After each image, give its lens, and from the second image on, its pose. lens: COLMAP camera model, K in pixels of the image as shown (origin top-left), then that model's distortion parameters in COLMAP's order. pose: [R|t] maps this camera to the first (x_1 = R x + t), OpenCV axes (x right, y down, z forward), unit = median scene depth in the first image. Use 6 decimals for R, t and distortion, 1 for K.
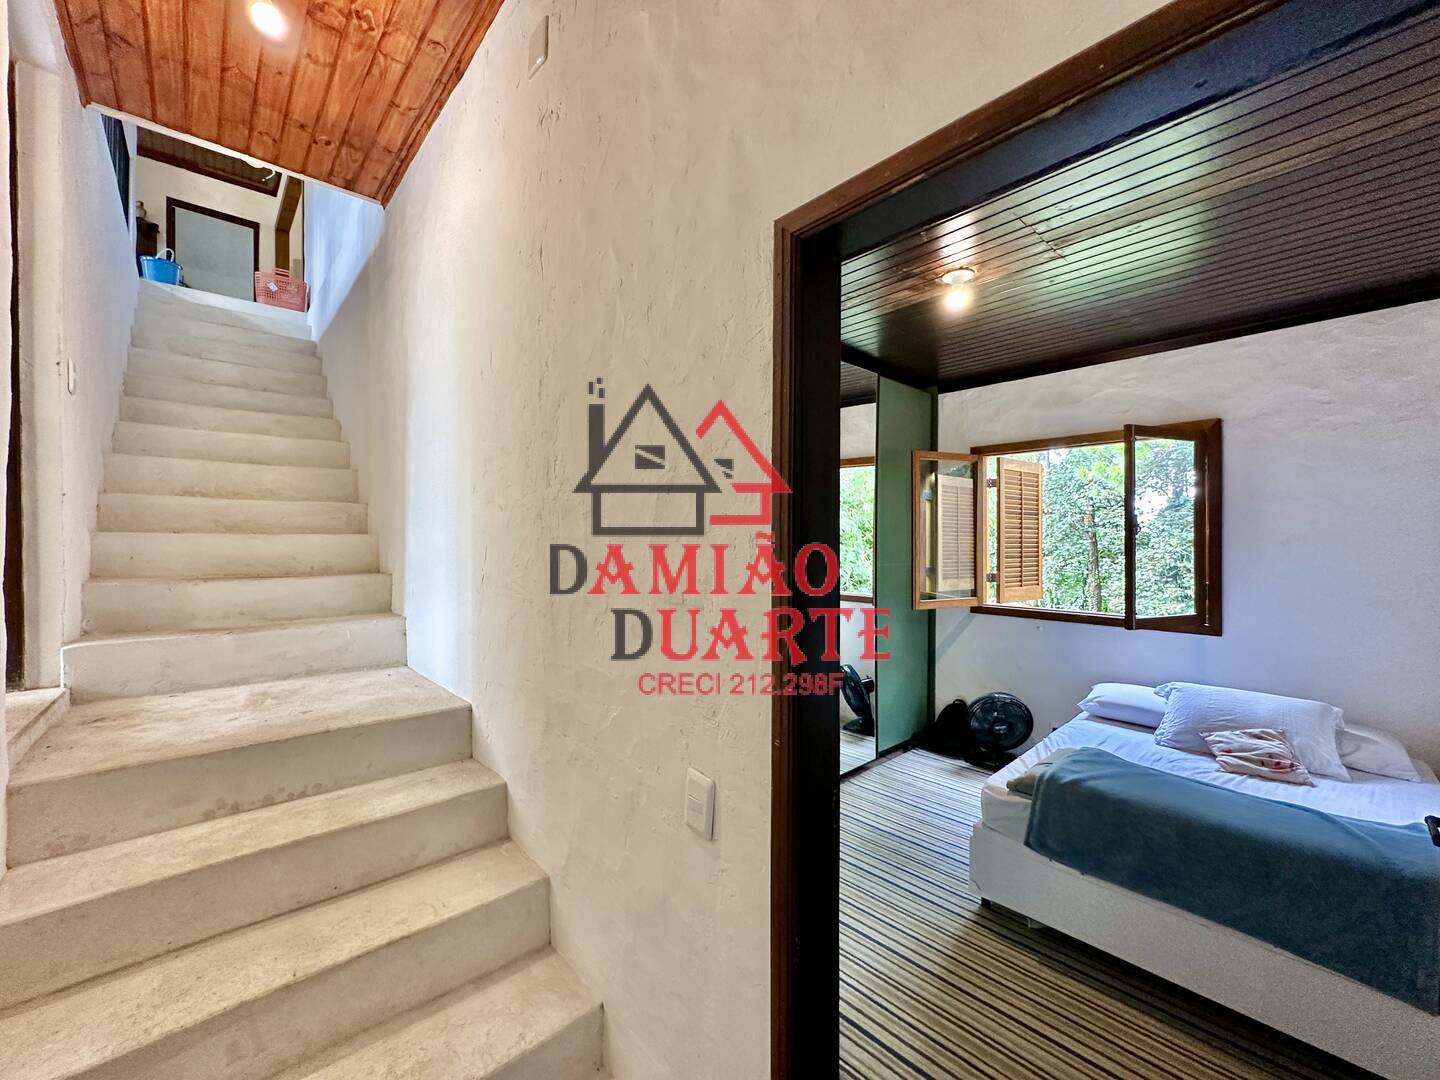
lens RADIAL K [[587.5, 0, 730.8], [0, 587.5, 540.3], [0, 0, 1]] dist [-0.002141, -0.000164]
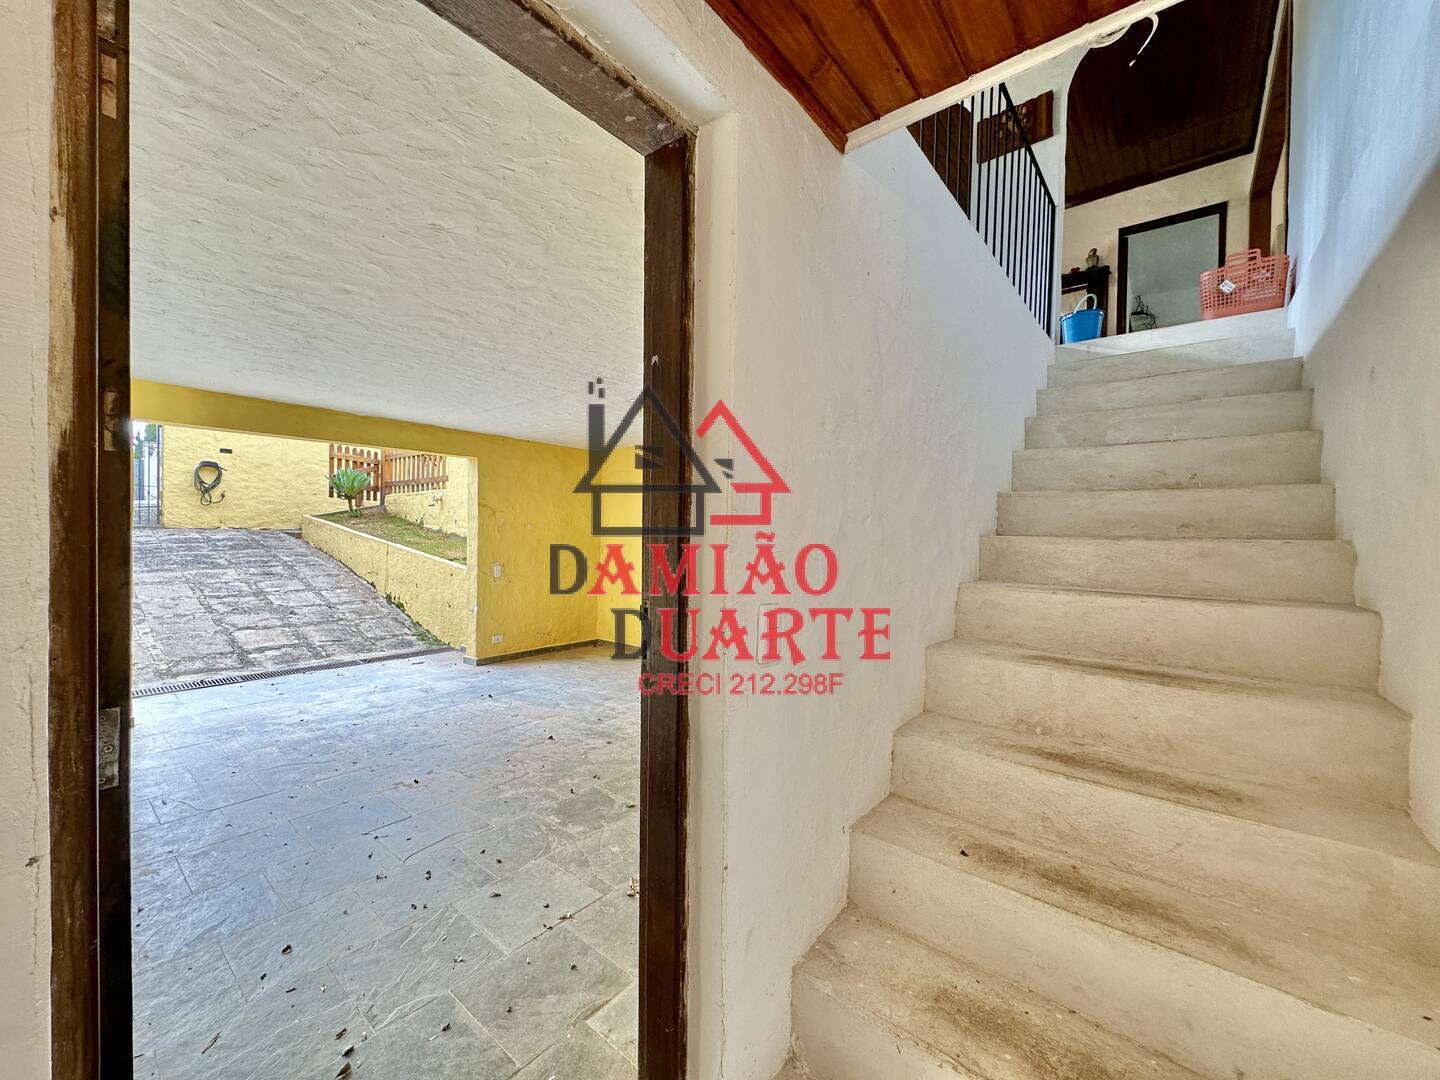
lens RADIAL K [[561.6, 0, 721.5], [0, 561.6, 567.3], [0, 0, 1]] dist [-0.003442, -0.000407]
pose [[0.161574, 0.061383, -0.984950, -0.268376], [-0.011787, 0.998113, 0.060270, -0.165276], [0.986790, 0.001872, 0.161993, 0.379225]]
